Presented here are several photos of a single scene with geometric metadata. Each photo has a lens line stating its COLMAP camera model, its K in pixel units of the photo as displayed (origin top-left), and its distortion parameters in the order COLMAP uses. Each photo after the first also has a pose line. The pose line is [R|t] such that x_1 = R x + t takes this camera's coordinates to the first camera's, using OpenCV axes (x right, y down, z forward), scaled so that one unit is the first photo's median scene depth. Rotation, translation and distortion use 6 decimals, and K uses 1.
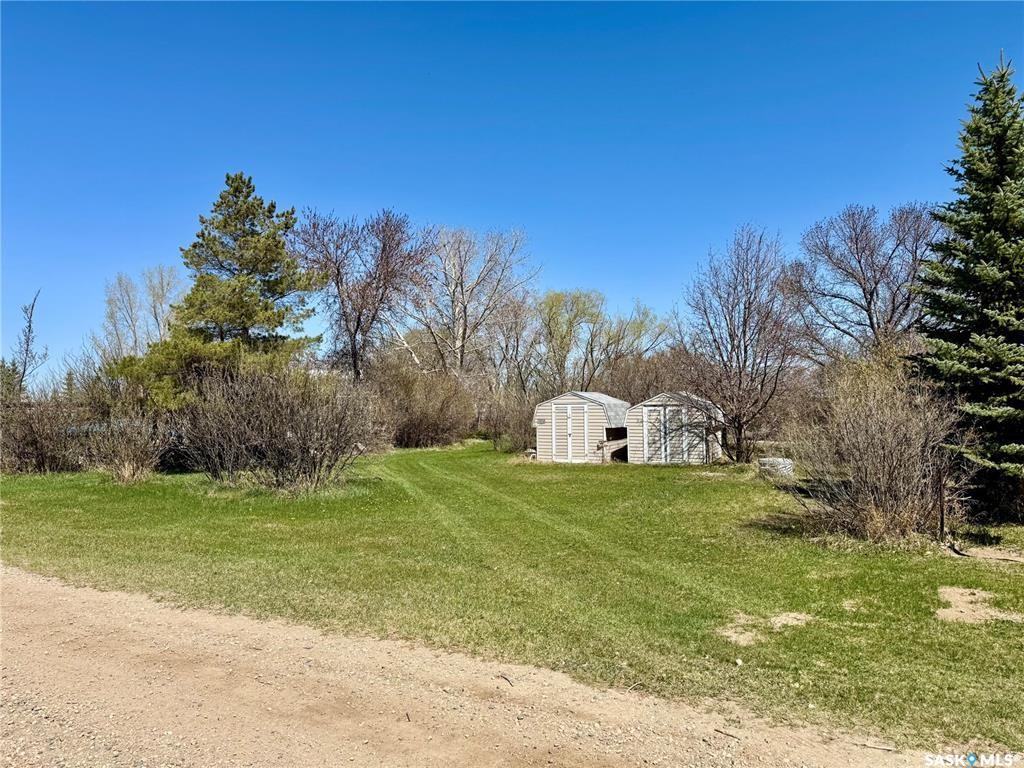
lens RADIAL K [[716.2, 0, 517.3], [0, 716.2, 386.4], [0, 0, 1]] dist [0.056907, -0.026974]
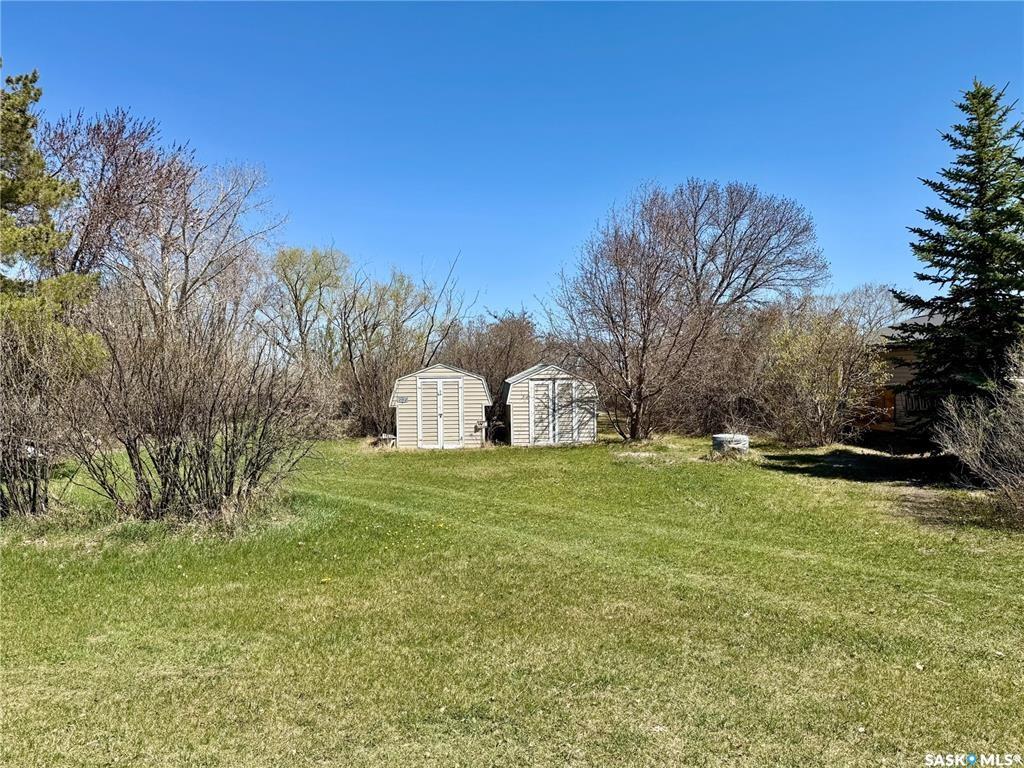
lens RADIAL K [[716.2, 0, 509.7], [0, 716.2, 383.3], [0, 0, 1]] dist [0.056907, -0.026974]
pose [[0.889071, -0.009883, 0.457663, -0.247212], [-0.003986, 0.999562, 0.029328, 0.006226], [-0.457753, -0.027898, 0.888642, 0.236876]]
